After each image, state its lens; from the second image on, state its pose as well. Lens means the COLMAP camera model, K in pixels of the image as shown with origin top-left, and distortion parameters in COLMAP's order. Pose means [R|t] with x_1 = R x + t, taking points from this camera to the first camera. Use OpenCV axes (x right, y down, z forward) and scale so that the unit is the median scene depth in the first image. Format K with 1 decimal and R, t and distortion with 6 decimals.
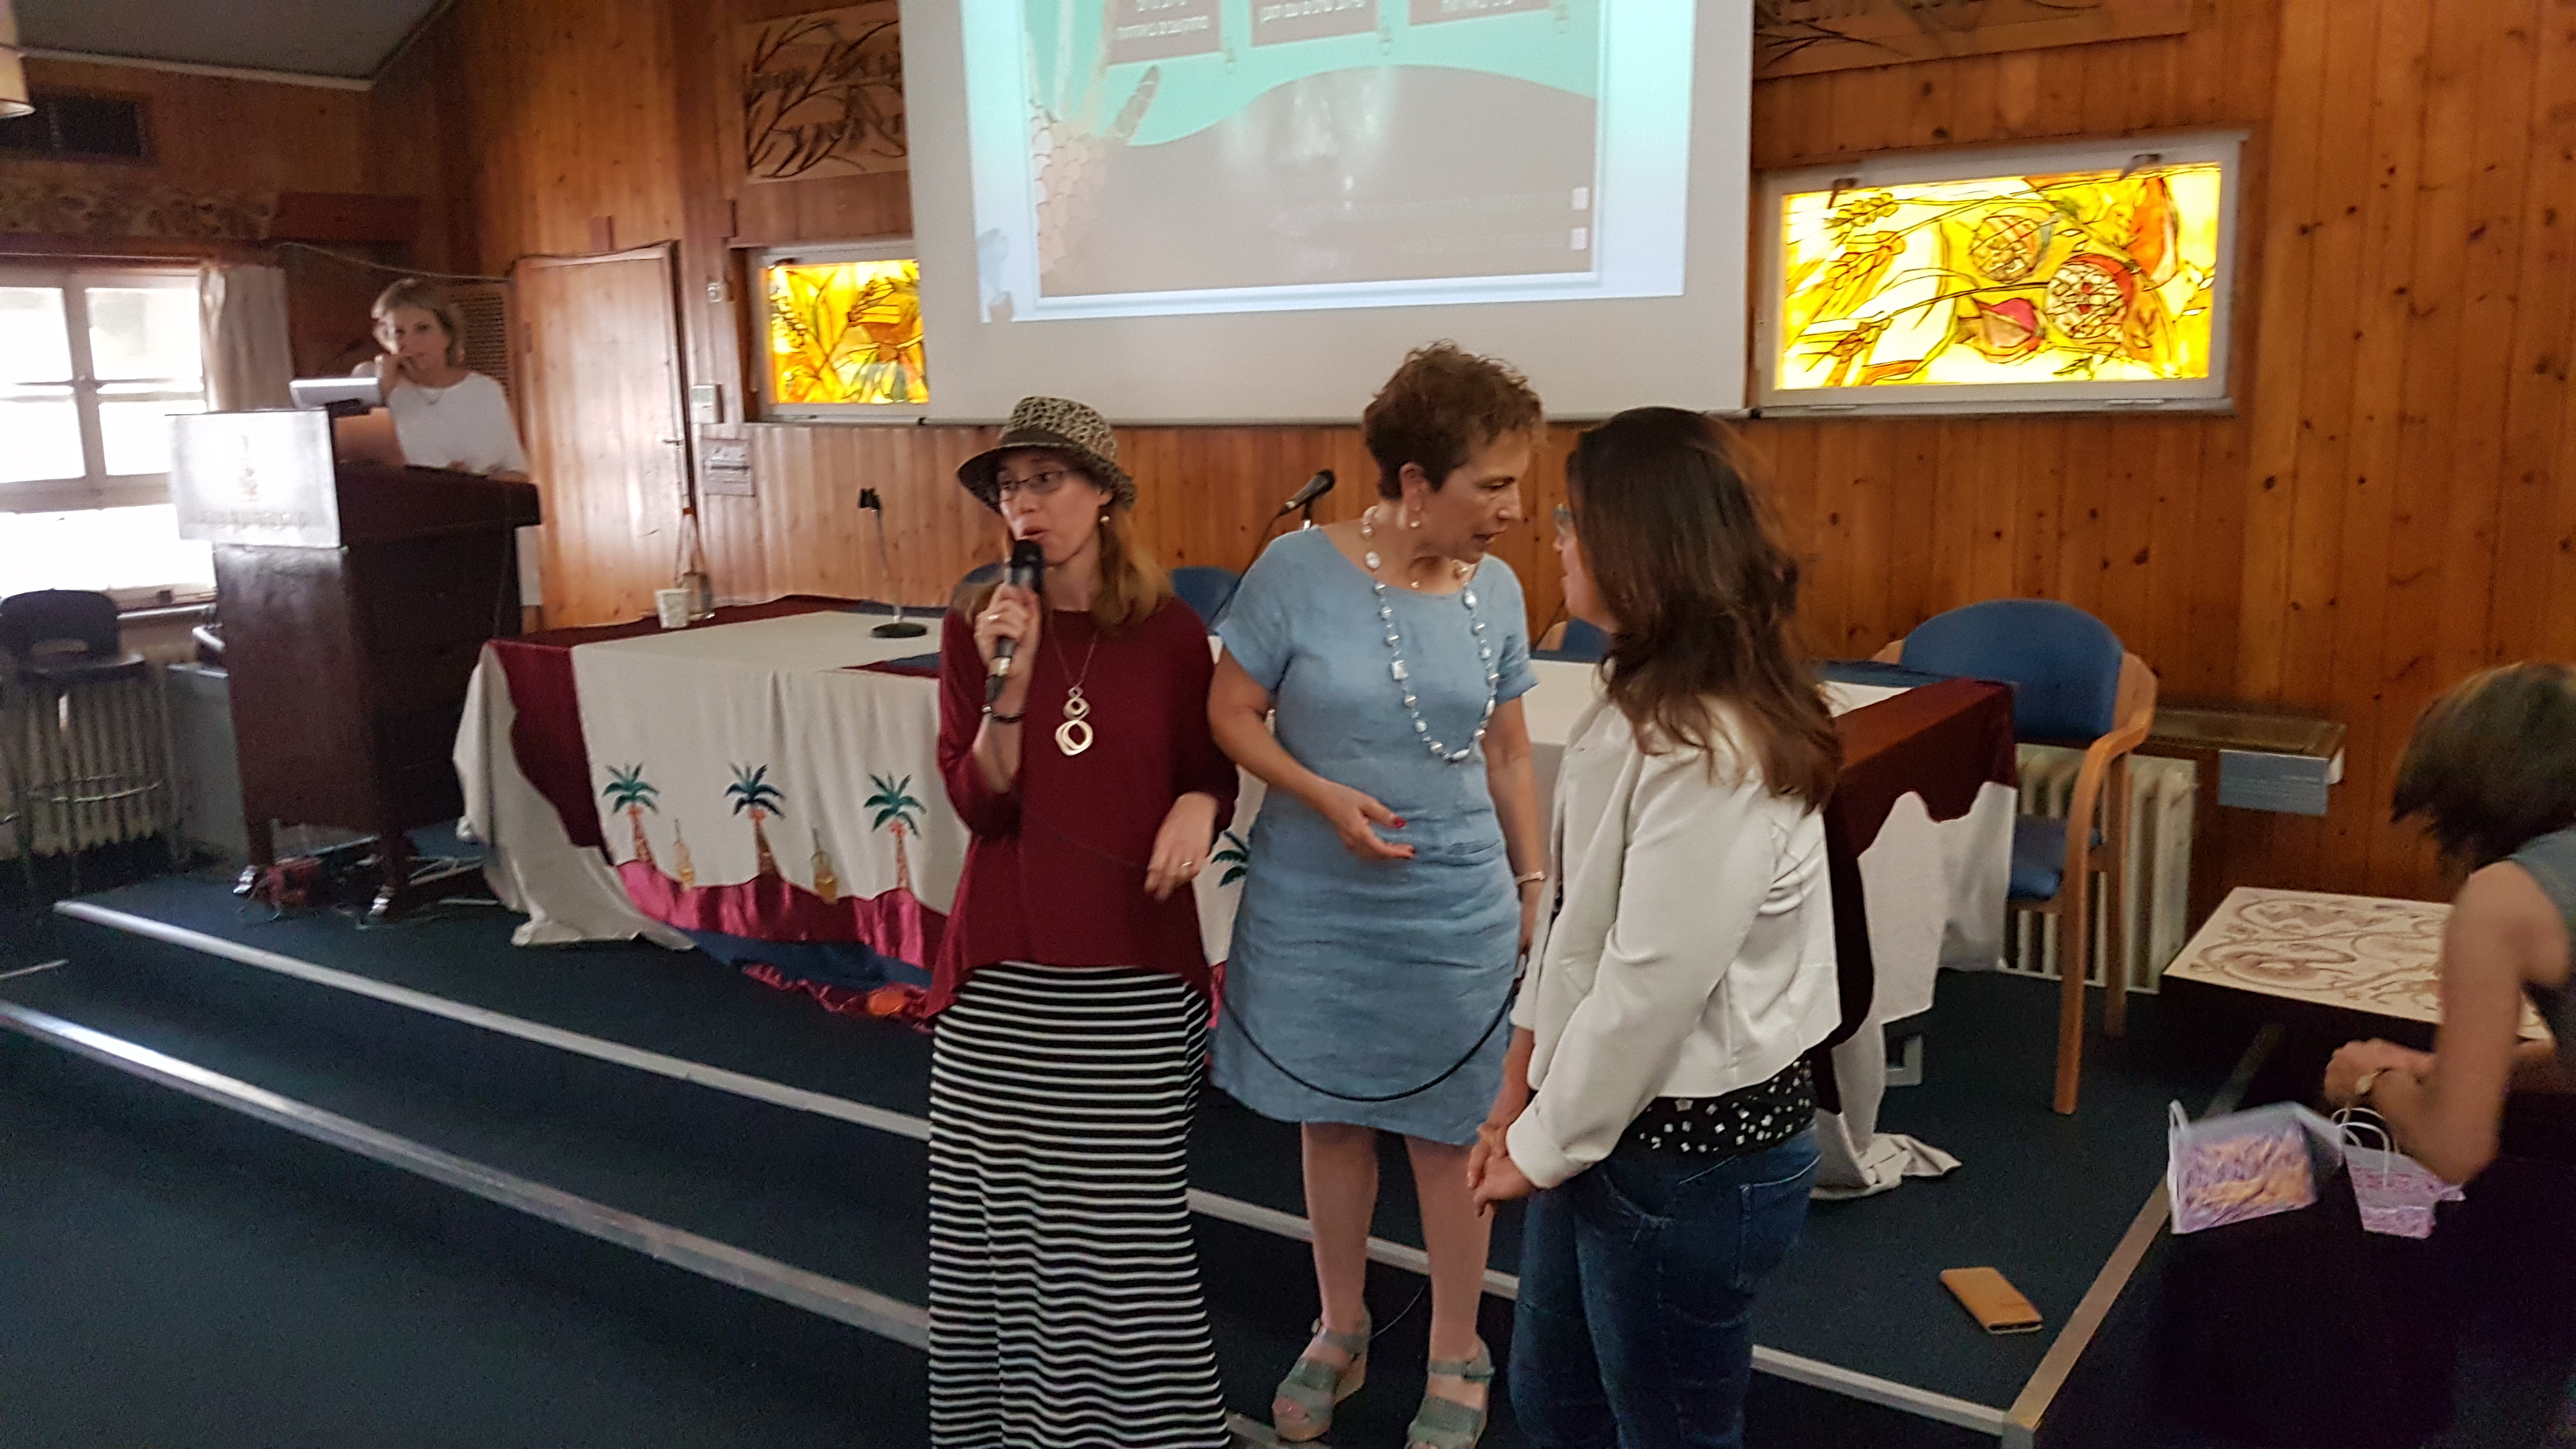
lens RADIAL K [[1970.0, 0, 1303.8], [0, 1970.0, 736.9], [0, 0, 1]] dist [0.108236, -0.186571]
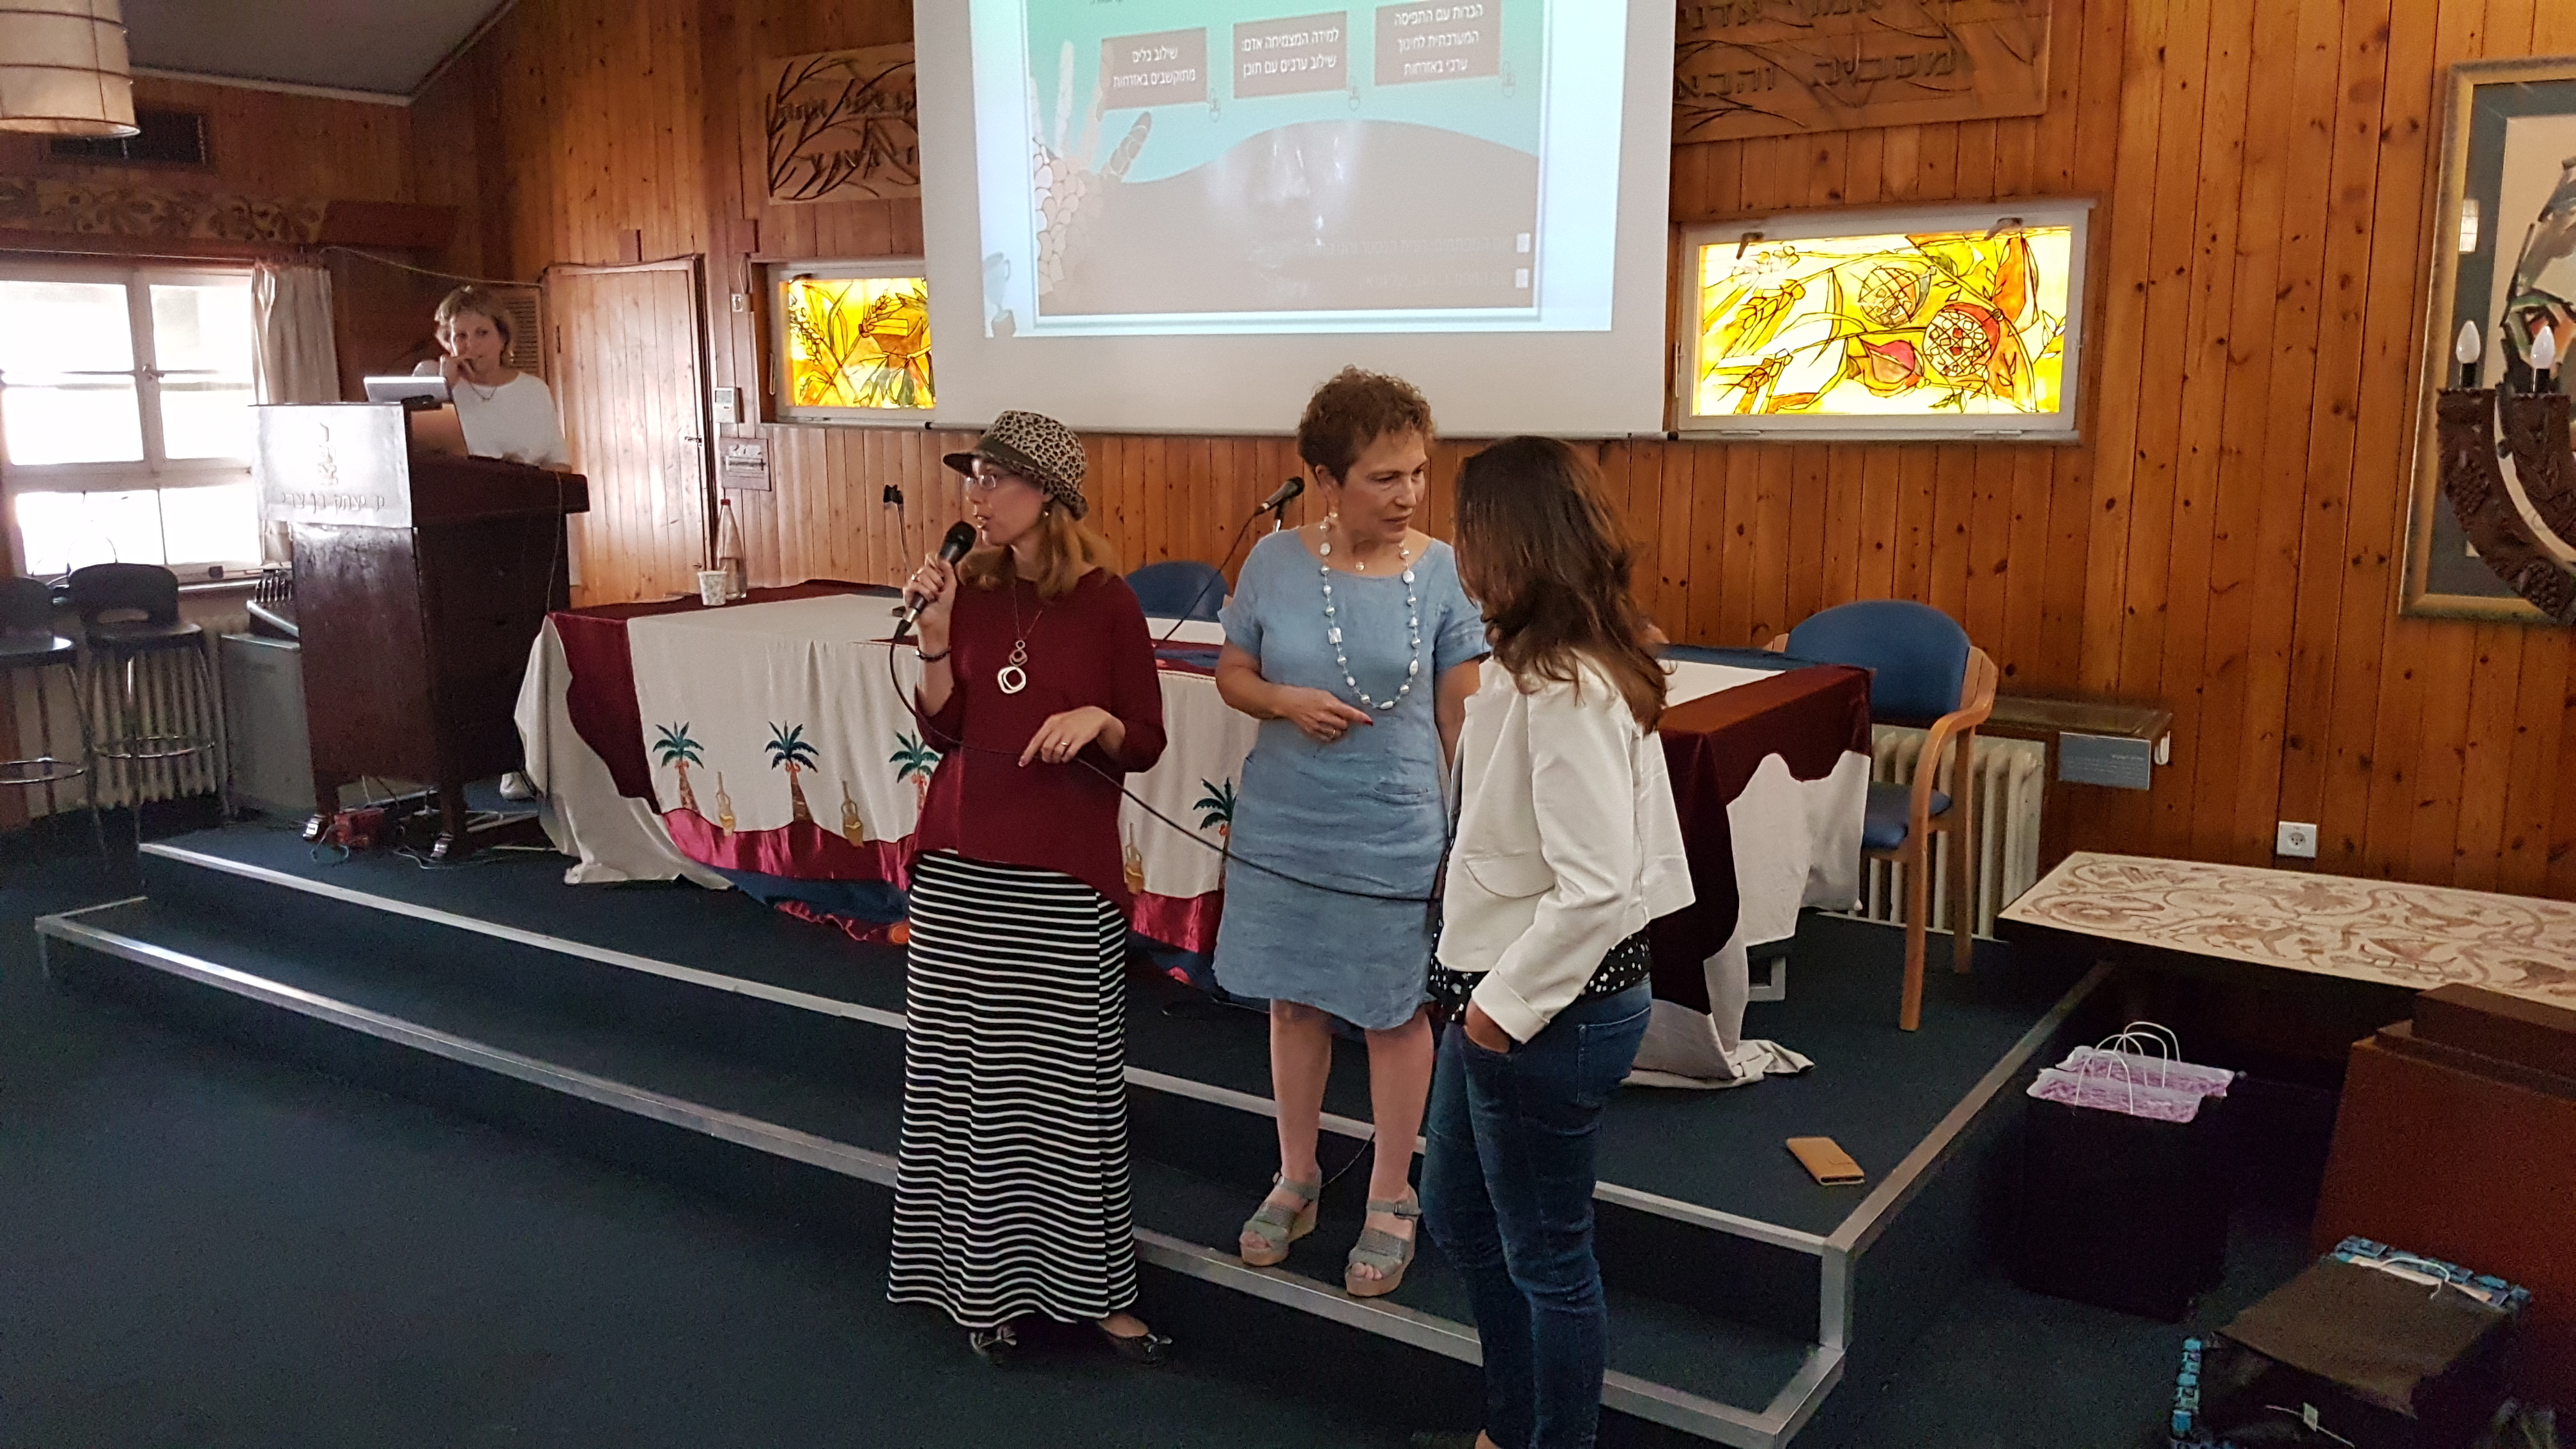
lens RADIAL K [[1970.0, 0, 1288.2], [0, 1970.0, 739.5], [0, 0, 1]] dist [0.108236, -0.186571]
pose [[0.999741, 0.018797, 0.012857, -0.004799], [-0.018761, 0.999820, -0.002949, 0.019900], [-0.012910, 0.002707, 0.999913, -0.140173]]
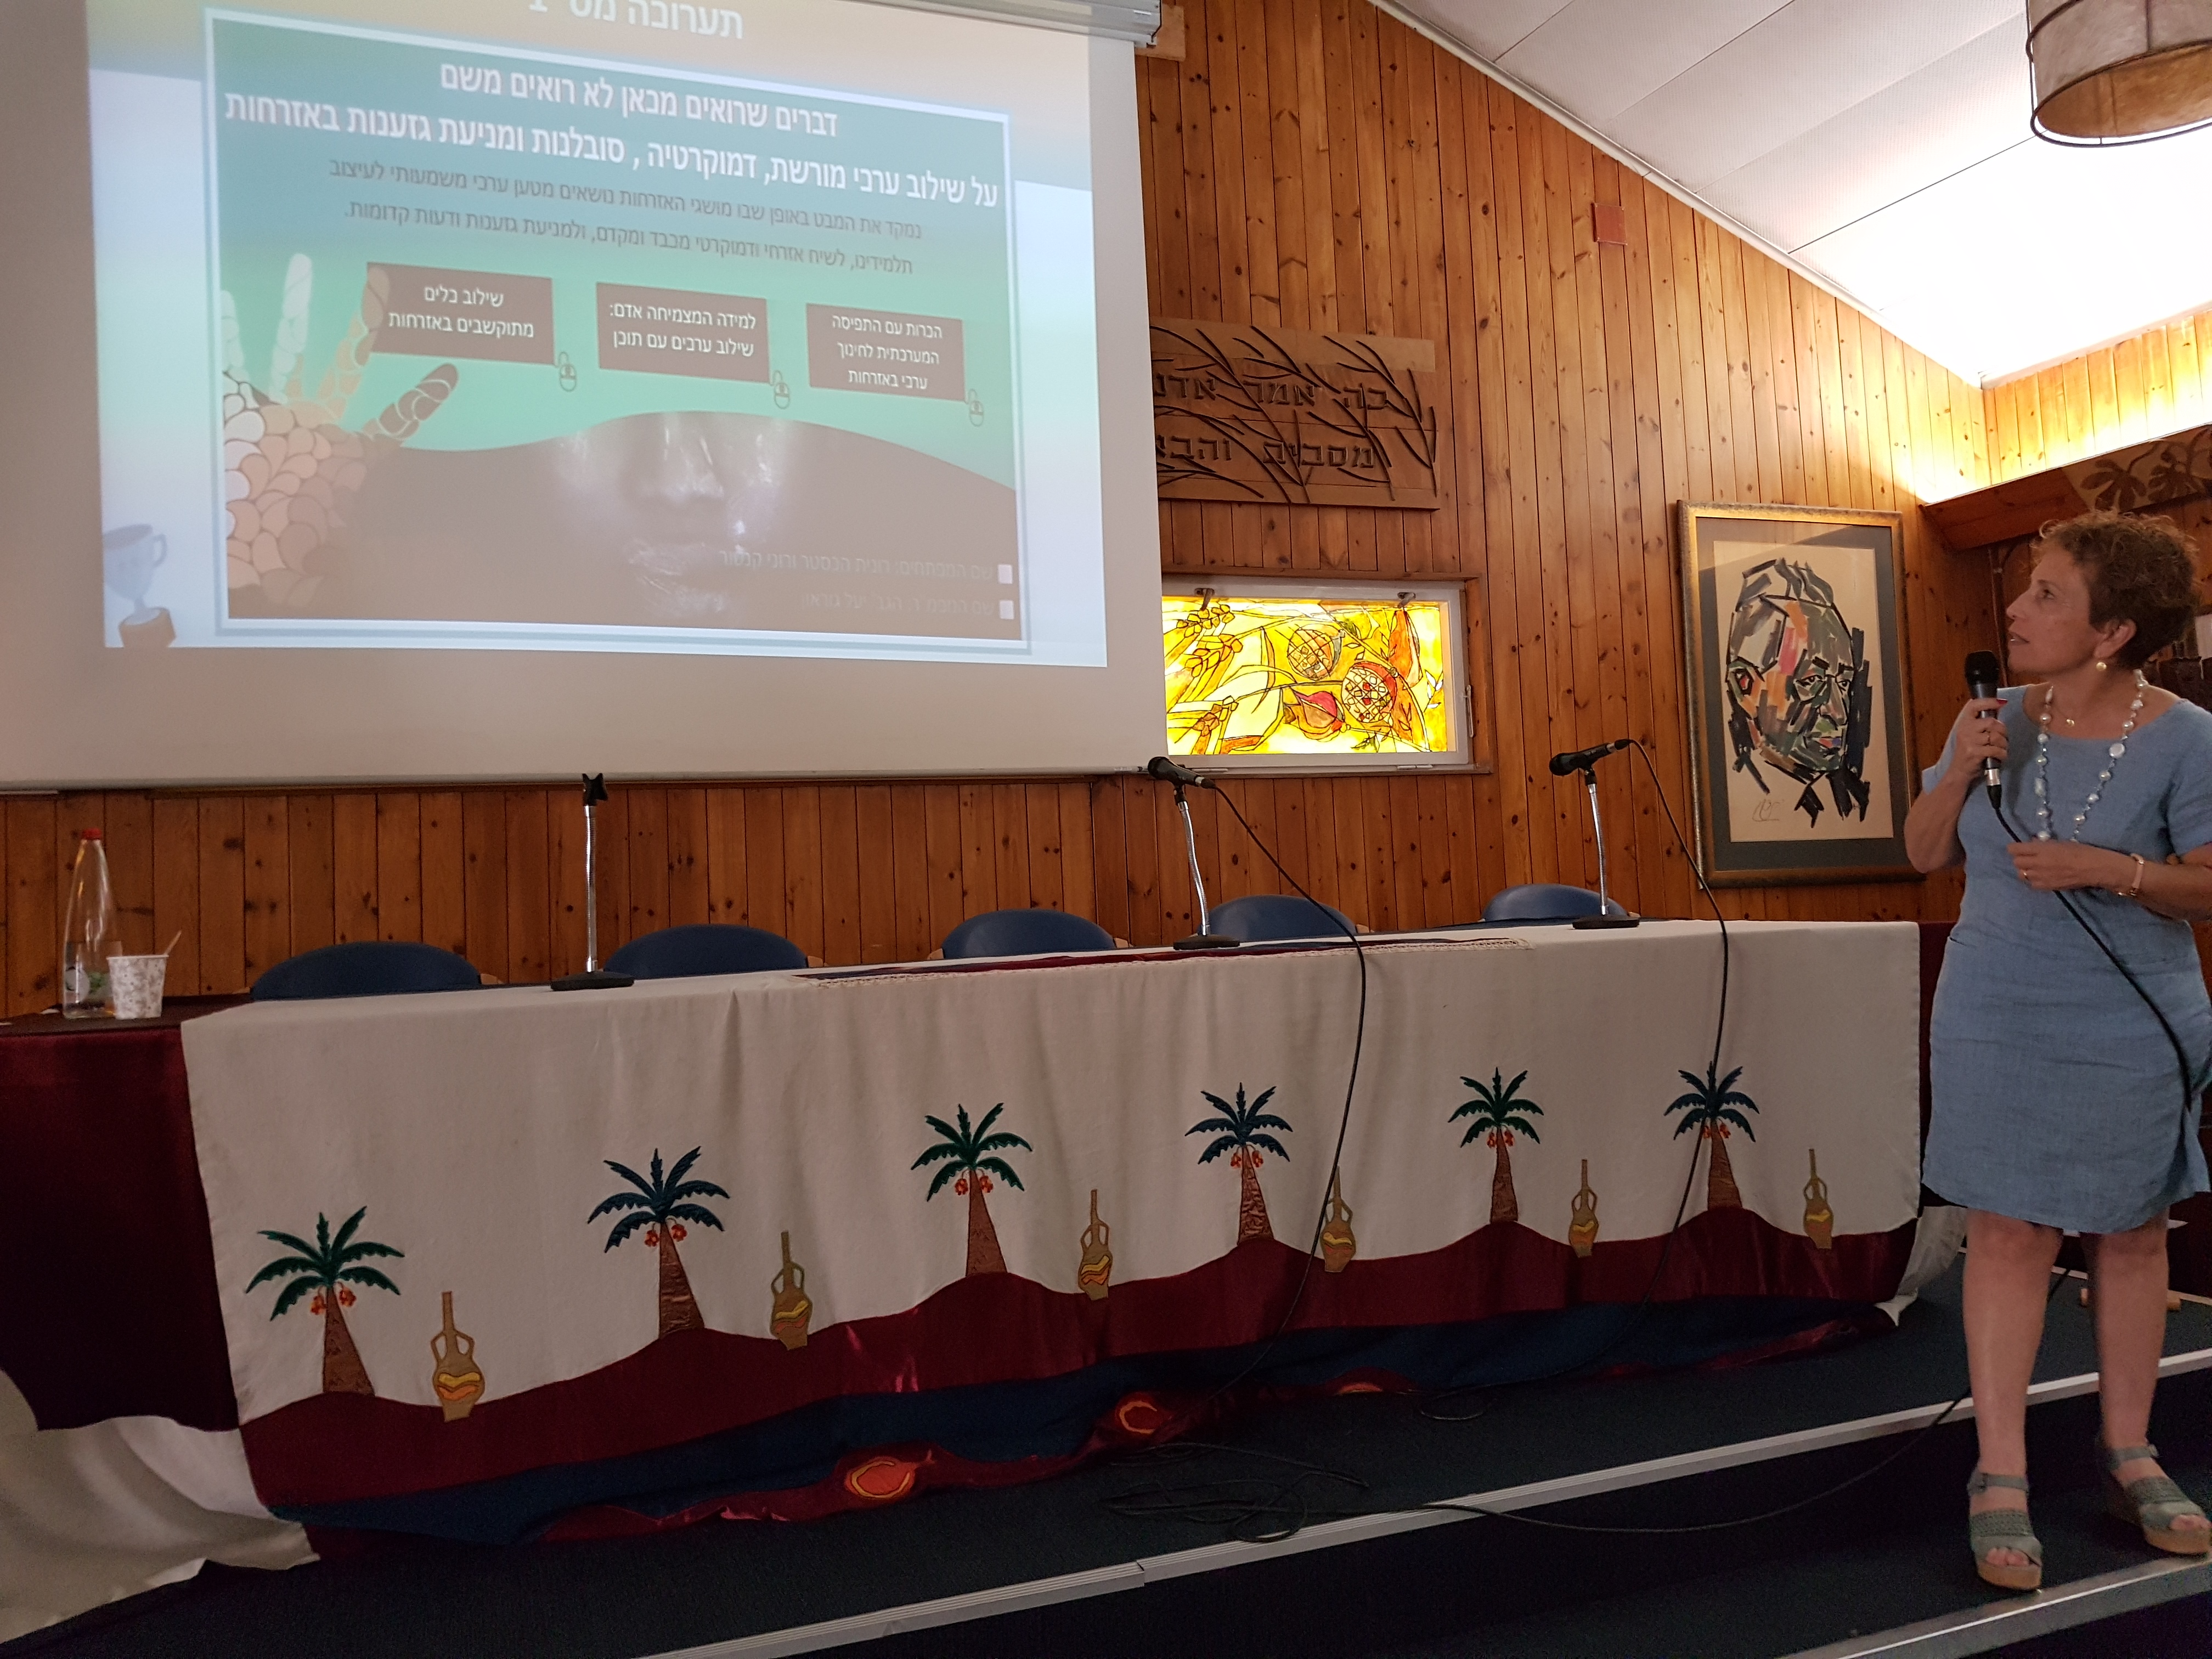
lens RADIAL K [[1656.2, 0, 1092.2], [0, 1656.2, 863.9], [0, 0, 1]] dist [0.123028, -0.159744]
pose [[0.570548, 0.023656, 0.820923, -0.612760], [0.180249, 0.971606, -0.153273, 0.029711], [-0.801240, 0.235420, 0.550084, 0.542726]]
